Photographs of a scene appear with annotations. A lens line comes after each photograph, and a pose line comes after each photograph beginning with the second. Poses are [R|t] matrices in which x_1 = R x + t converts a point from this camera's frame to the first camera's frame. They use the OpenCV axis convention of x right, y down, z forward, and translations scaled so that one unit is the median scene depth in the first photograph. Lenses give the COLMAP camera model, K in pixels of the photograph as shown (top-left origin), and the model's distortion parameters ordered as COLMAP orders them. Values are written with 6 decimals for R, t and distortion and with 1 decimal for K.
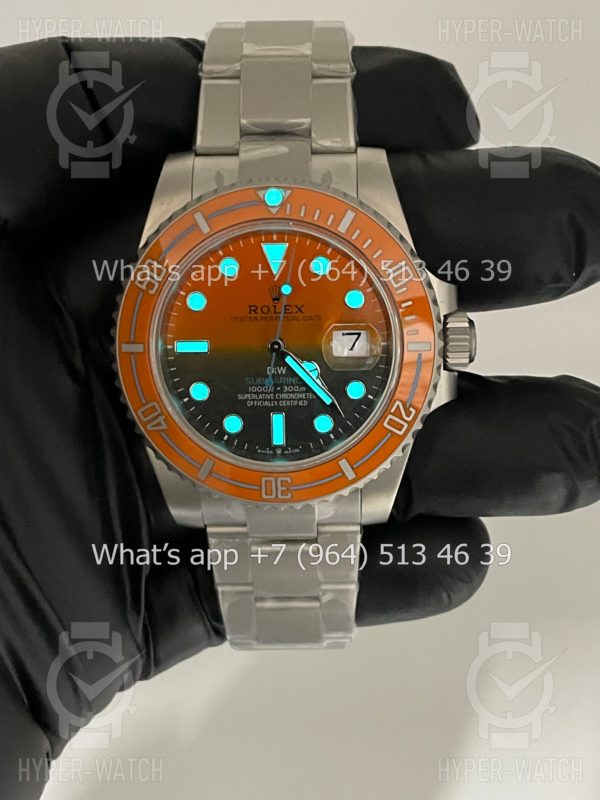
lens RADIAL K [[1268.1, 0, 300.0], [0, 1268.1, 396.4], [0, 0, 1]] dist [0.108316, 0.000000]
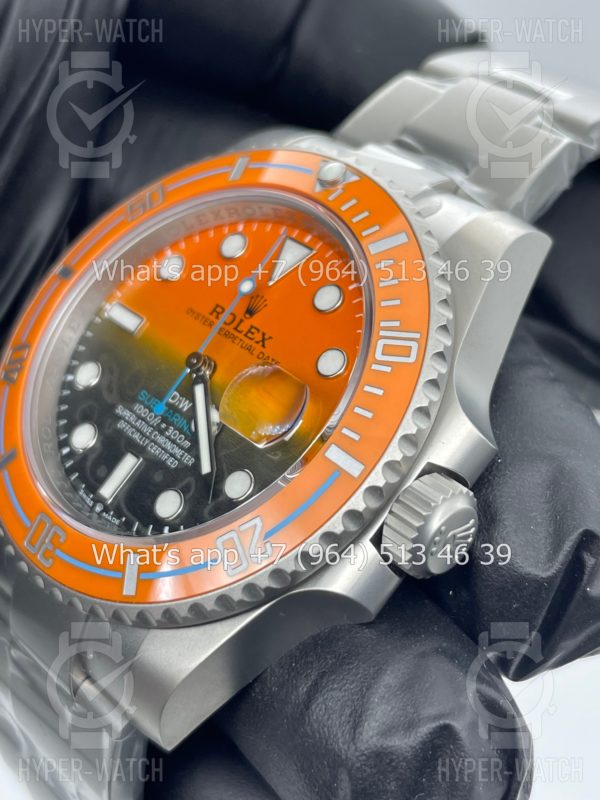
lens RADIAL K [[1268.1, 0, 302.0], [0, 1268.1, 394.7], [0, 0, 1]] dist [0.108316, 0.000000]
pose [[0.671814, 0.453306, -0.585816, 0.385529], [-0.661238, 0.723434, -0.198512, 0.061139], [0.333813, 0.520727, 0.785756, 0.528091]]
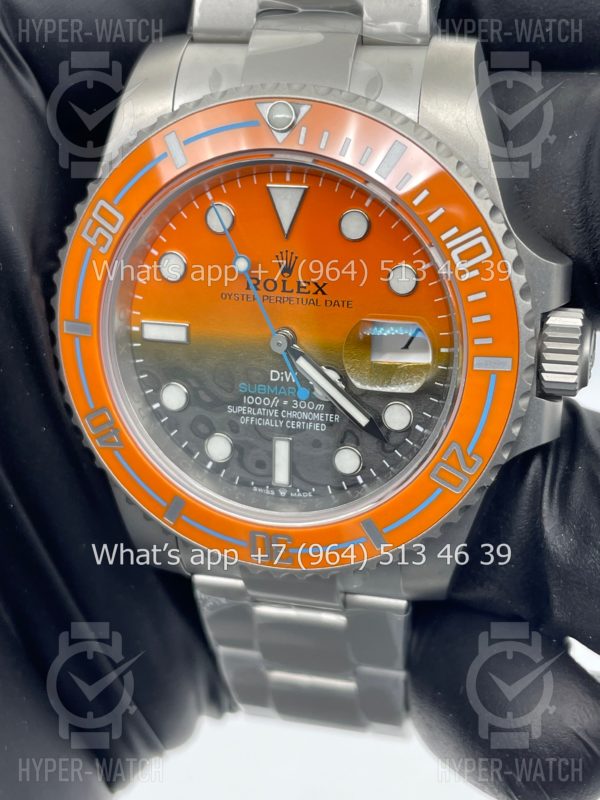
lens RADIAL K [[1268.1, 0, 304.8], [0, 1268.1, 406.9], [0, 0, 1]] dist [0.108316, 0.000000]
pose [[0.974200, 0.090330, -0.206820, 0.132837], [-0.064341, 0.989540, 0.129116, -0.091897], [0.216320, -0.112477, 0.969822, 0.349007]]
